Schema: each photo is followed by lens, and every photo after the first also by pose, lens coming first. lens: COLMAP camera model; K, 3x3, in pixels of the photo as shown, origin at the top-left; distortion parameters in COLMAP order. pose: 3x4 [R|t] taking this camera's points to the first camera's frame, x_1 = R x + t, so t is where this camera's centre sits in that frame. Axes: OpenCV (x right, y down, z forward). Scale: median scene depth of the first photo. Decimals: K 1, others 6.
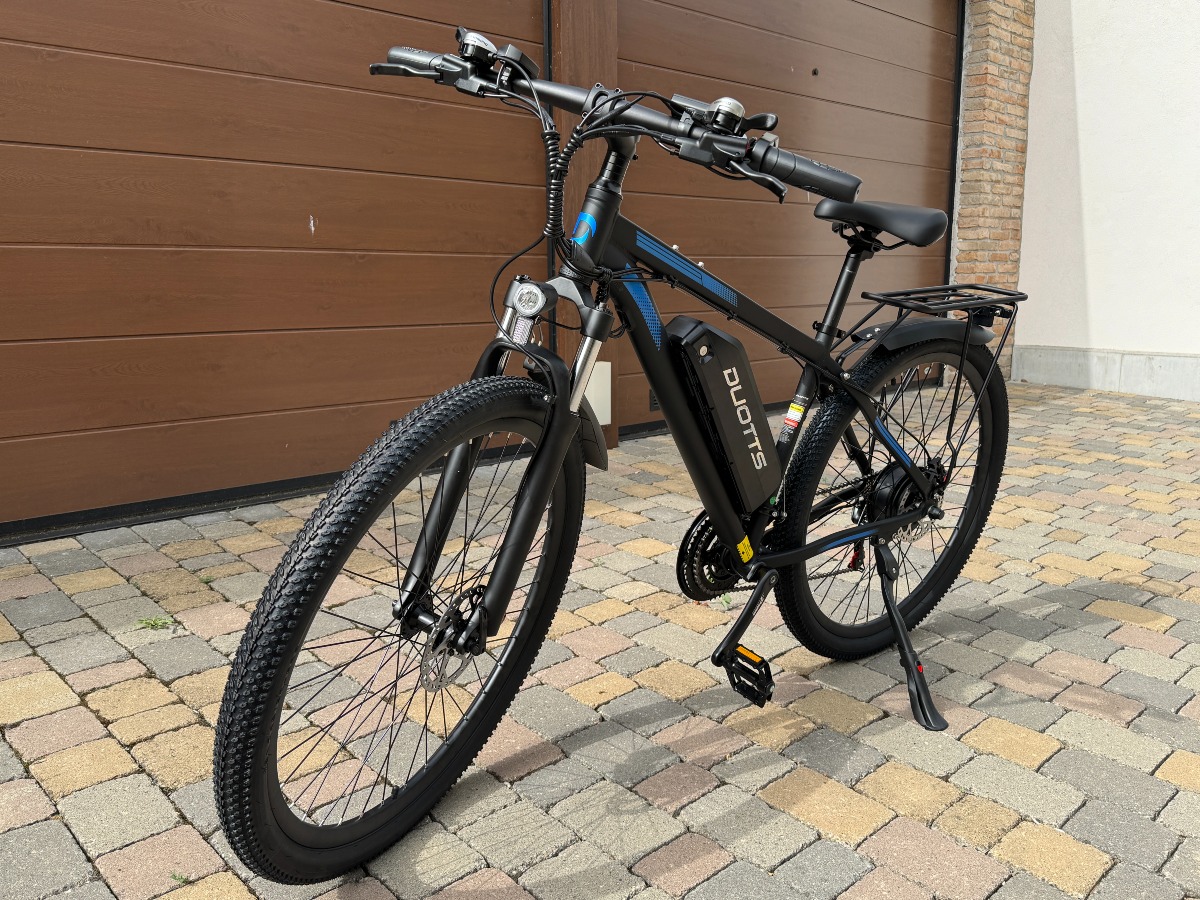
lens RADIAL K [[990.8, 0, 616.0], [0, 990.8, 469.5], [0, 0, 1]] dist [0.053354, -0.068293]
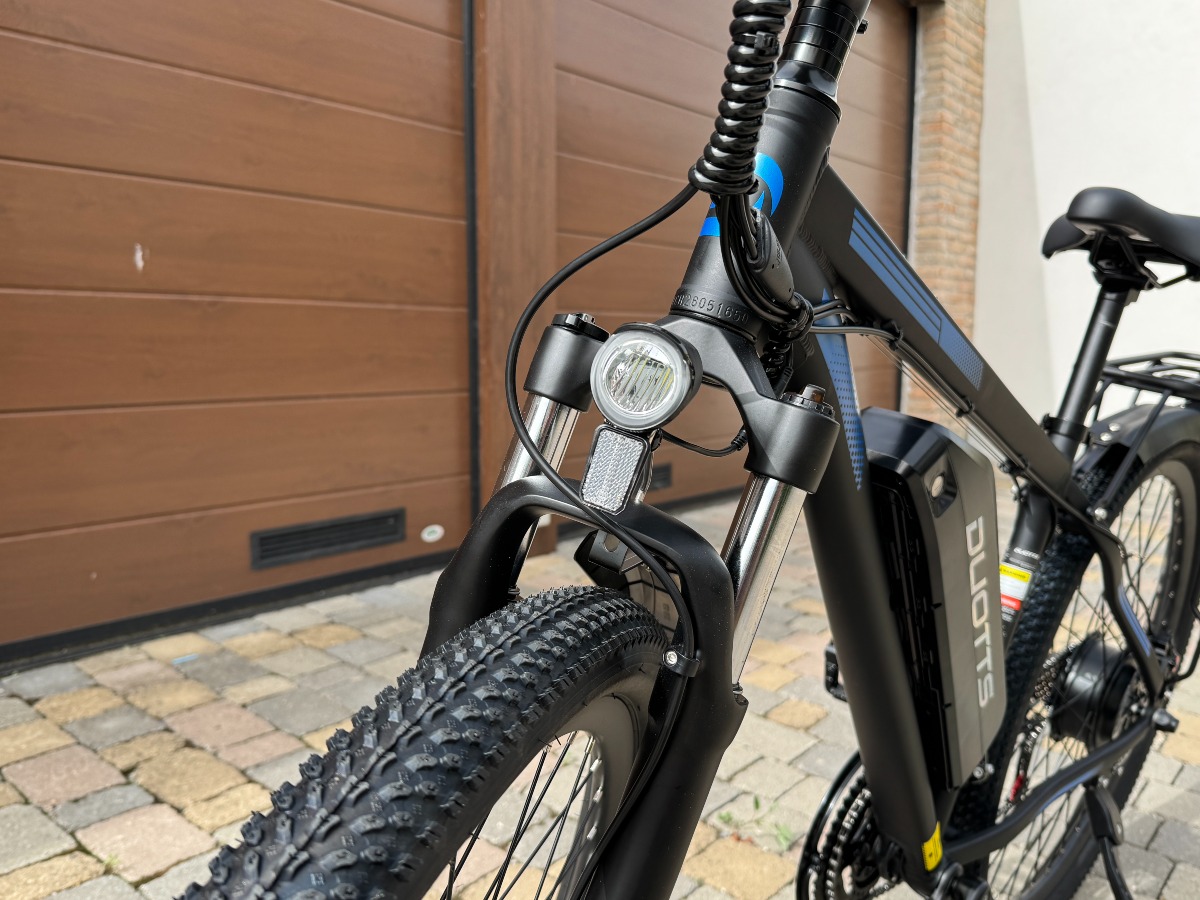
lens RADIAL K [[996.7, 0, 600.4], [0, 996.7, 481.3], [0, 0, 1]] dist [0.022030, -0.044663]
pose [[0.994554, -0.004563, 0.104119, -0.085569], [0.009926, 0.998647, -0.051052, -0.075435], [-0.103745, 0.051807, 0.993254, 0.421479]]
